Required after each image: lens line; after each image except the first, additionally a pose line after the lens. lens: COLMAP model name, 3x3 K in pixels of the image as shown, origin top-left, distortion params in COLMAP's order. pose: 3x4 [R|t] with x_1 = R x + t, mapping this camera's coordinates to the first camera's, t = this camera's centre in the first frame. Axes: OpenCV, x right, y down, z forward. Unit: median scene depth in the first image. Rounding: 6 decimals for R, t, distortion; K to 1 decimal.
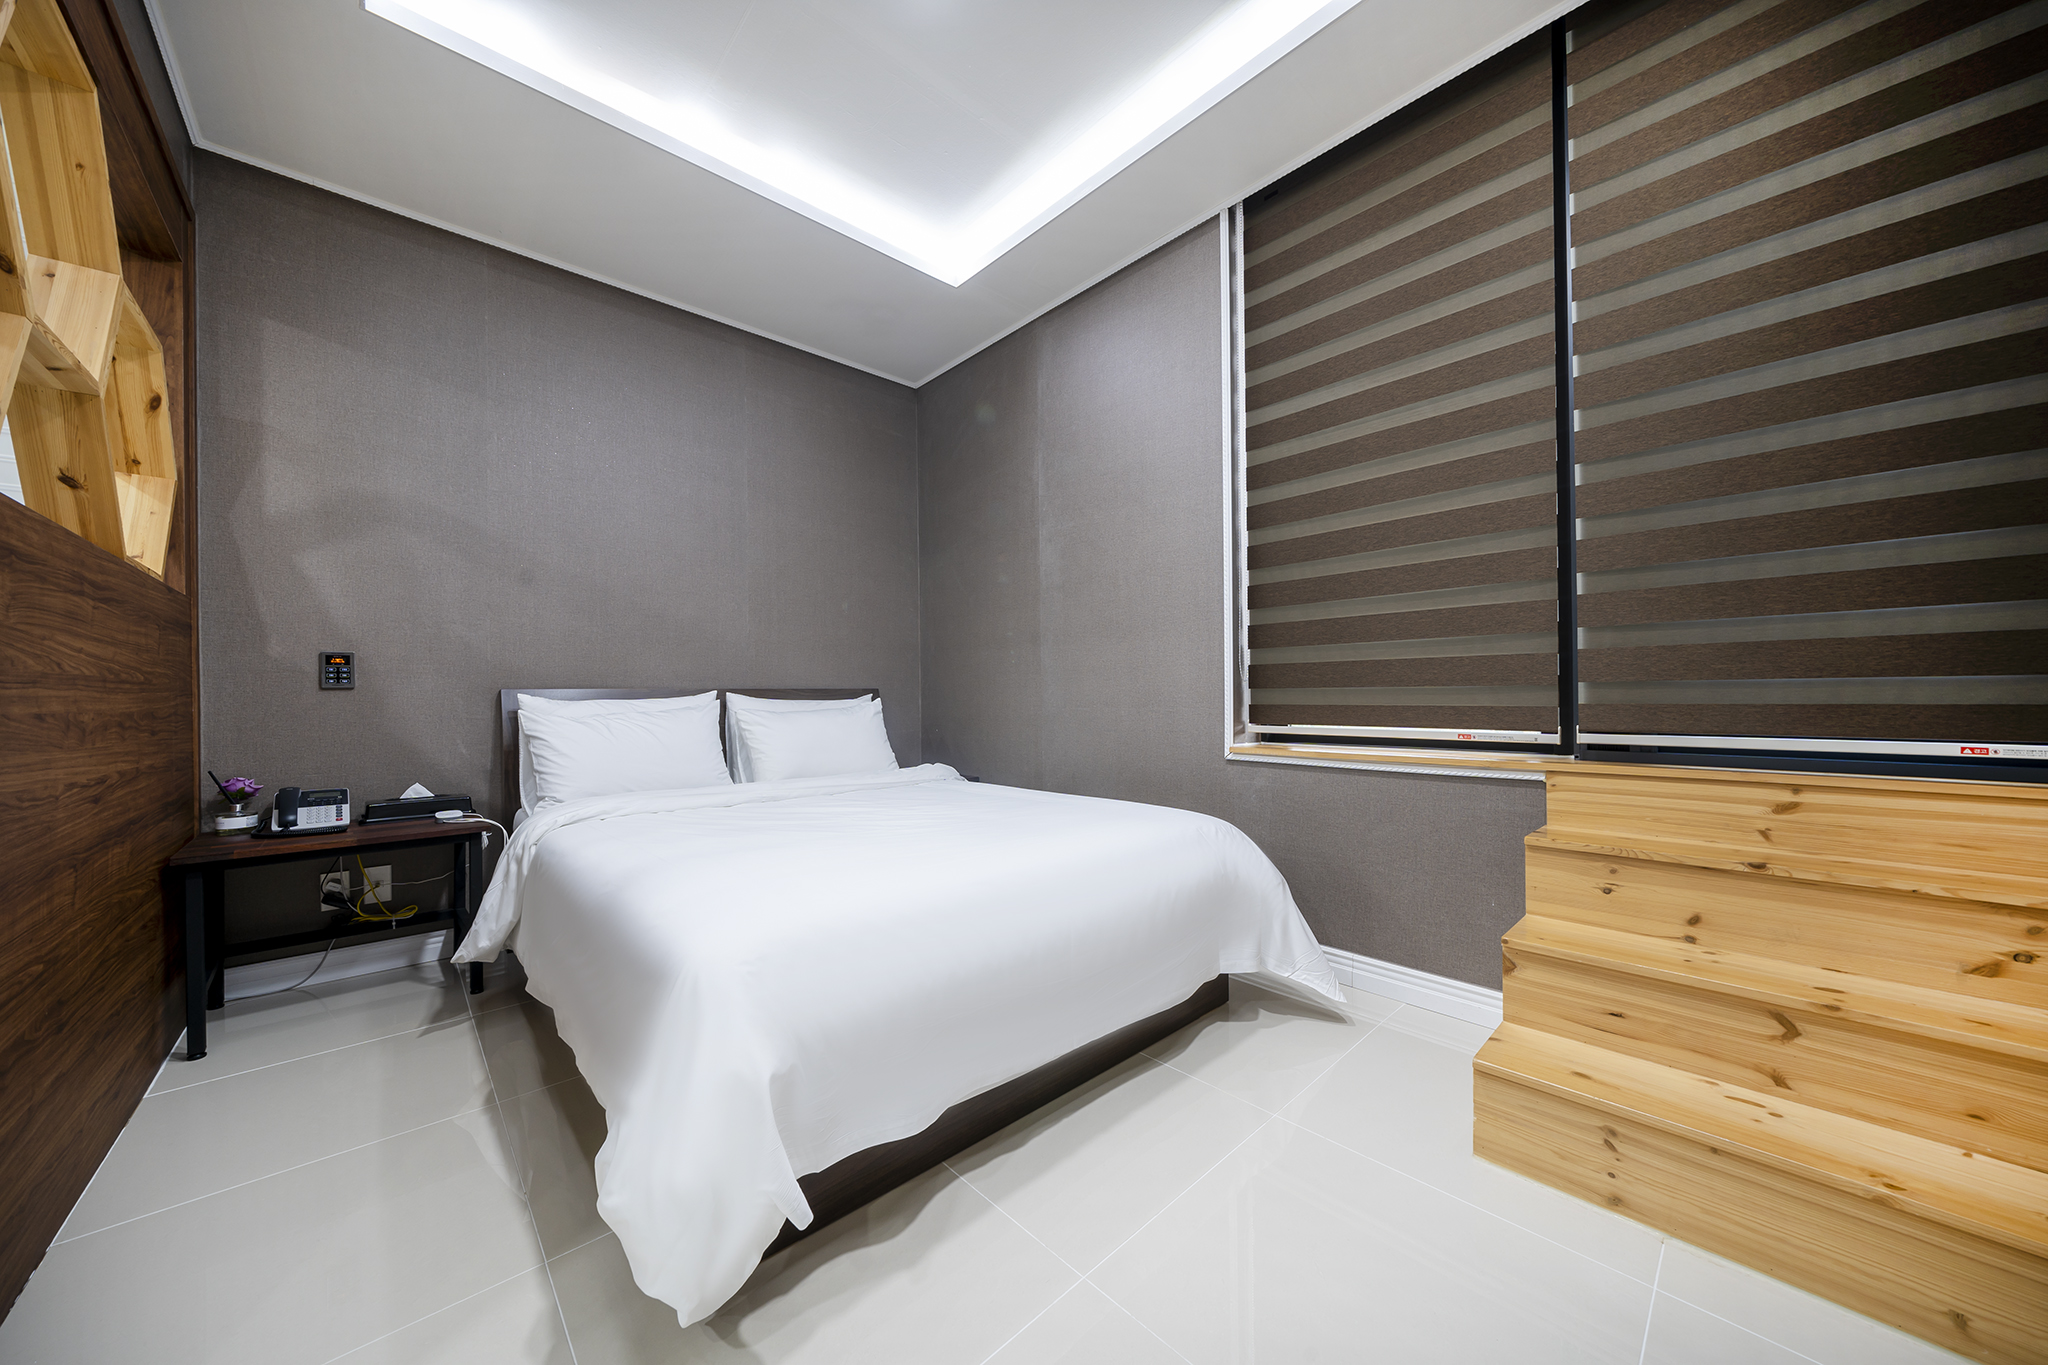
lens RADIAL K [[705.6, 0, 1026.5], [0, 705.6, 695.1], [0, 0, 1]] dist [-0.000312, -0.000018]
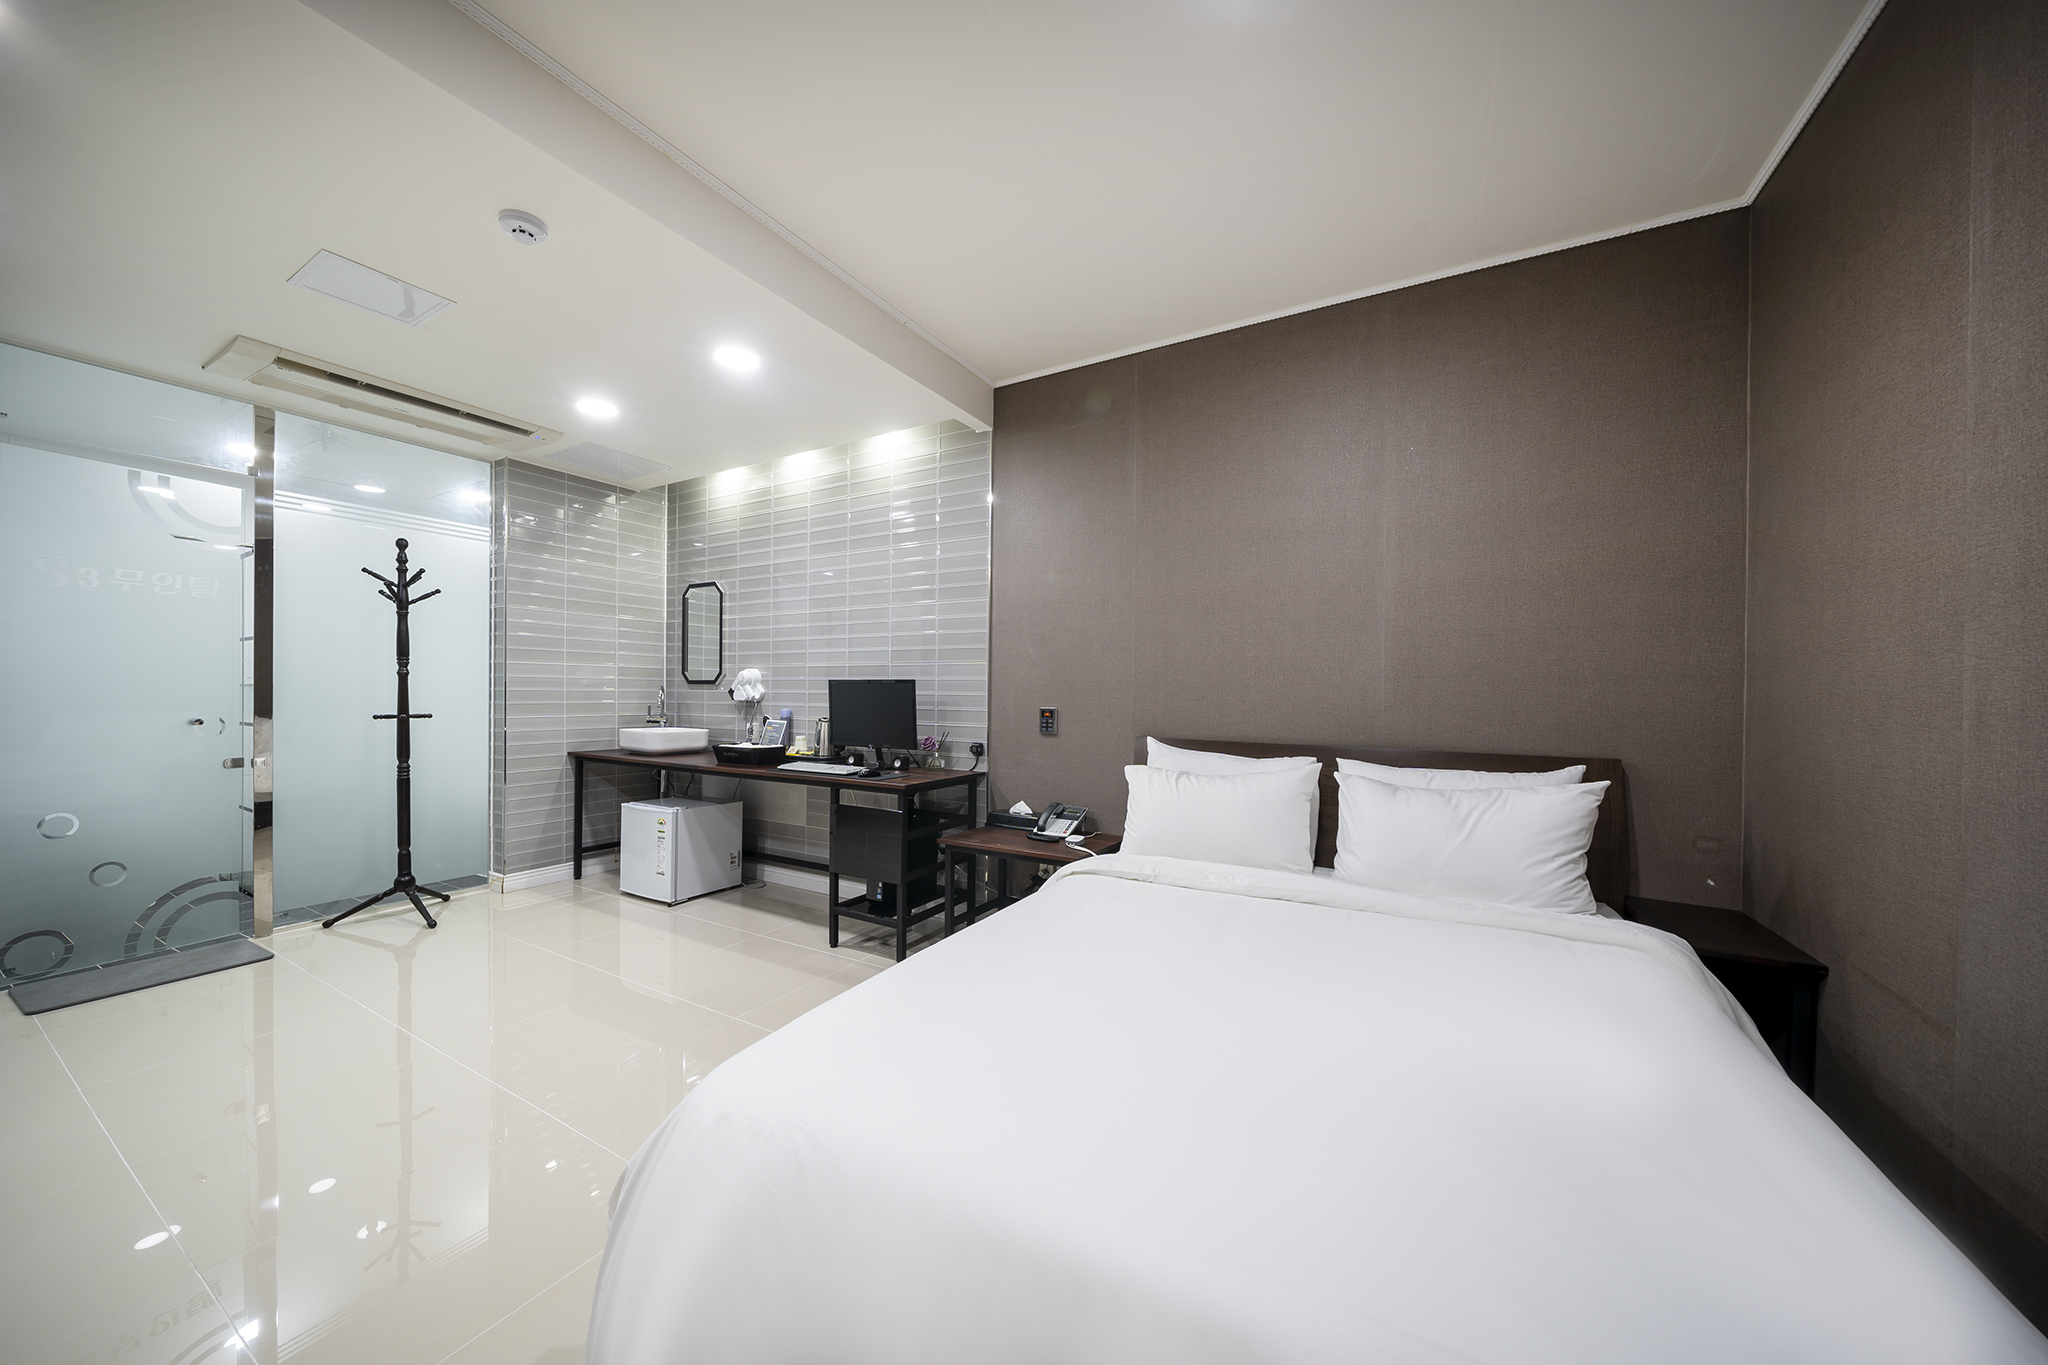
lens RADIAL K [[700.6, 0, 1019.6], [0, 700.6, 691.6], [0, 0, 1]] dist [-0.000517, -0.000015]
pose [[0.305791, 0.011707, -0.952027, 0.339975], [-0.006996, 0.999925, 0.010049, -0.109537], [0.952073, 0.003588, 0.305850, 0.529140]]
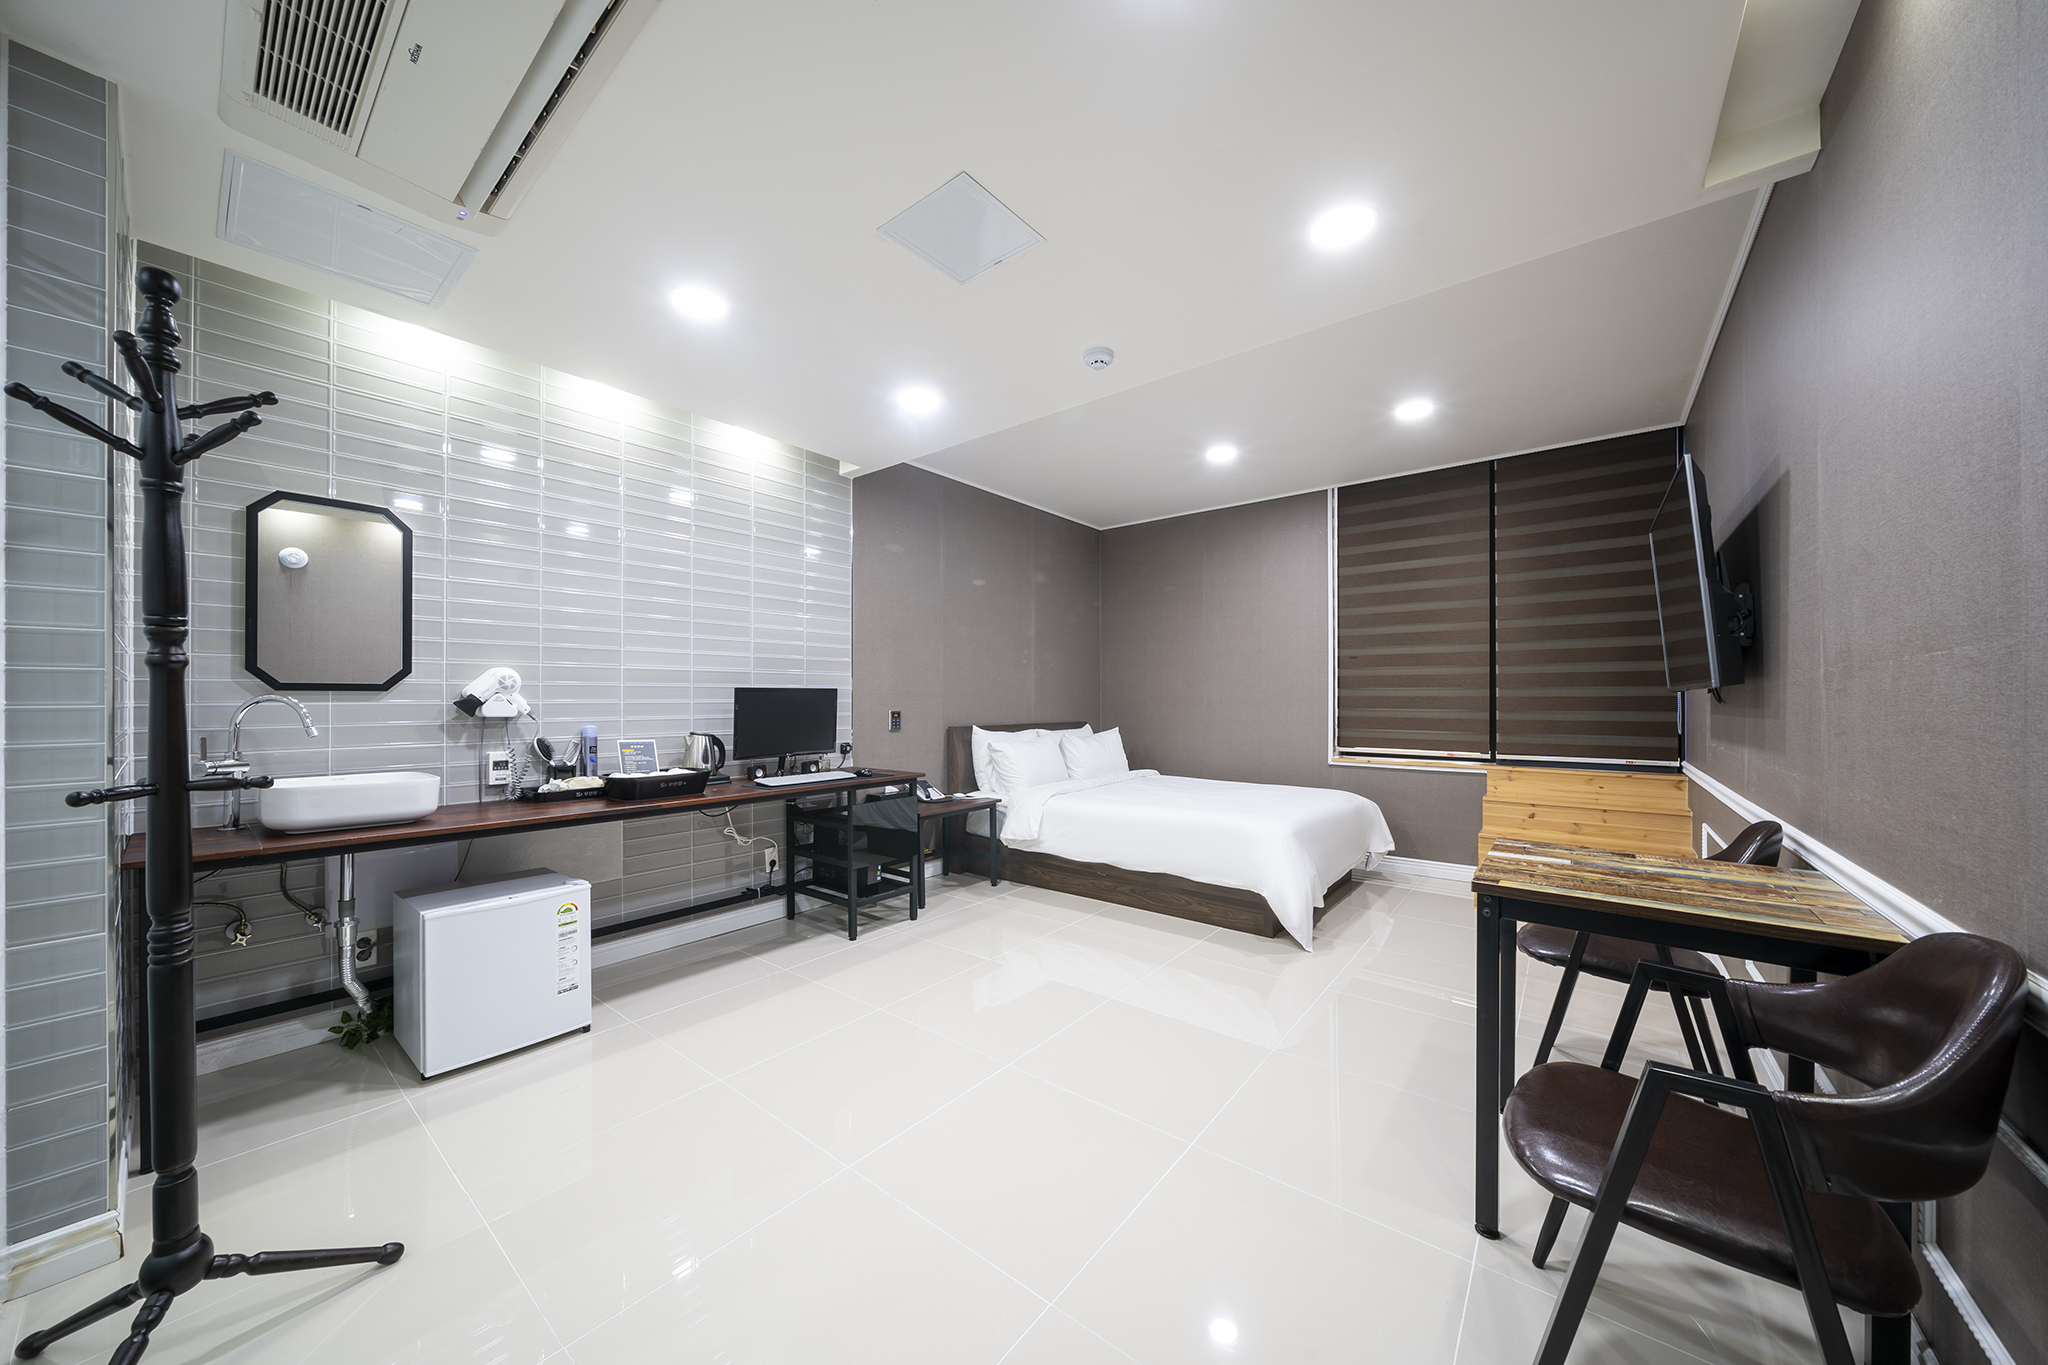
lens RADIAL K [[700.6, 0, 1019.6], [0, 700.6, 691.6], [0, 0, 1]] dist [-0.000517, -0.000015]
pose [[0.988505, 0.009199, 0.150910, -0.952068], [-0.008615, 0.999953, -0.004525, -0.107335], [-0.150945, 0.003173, 0.988537, -0.890984]]
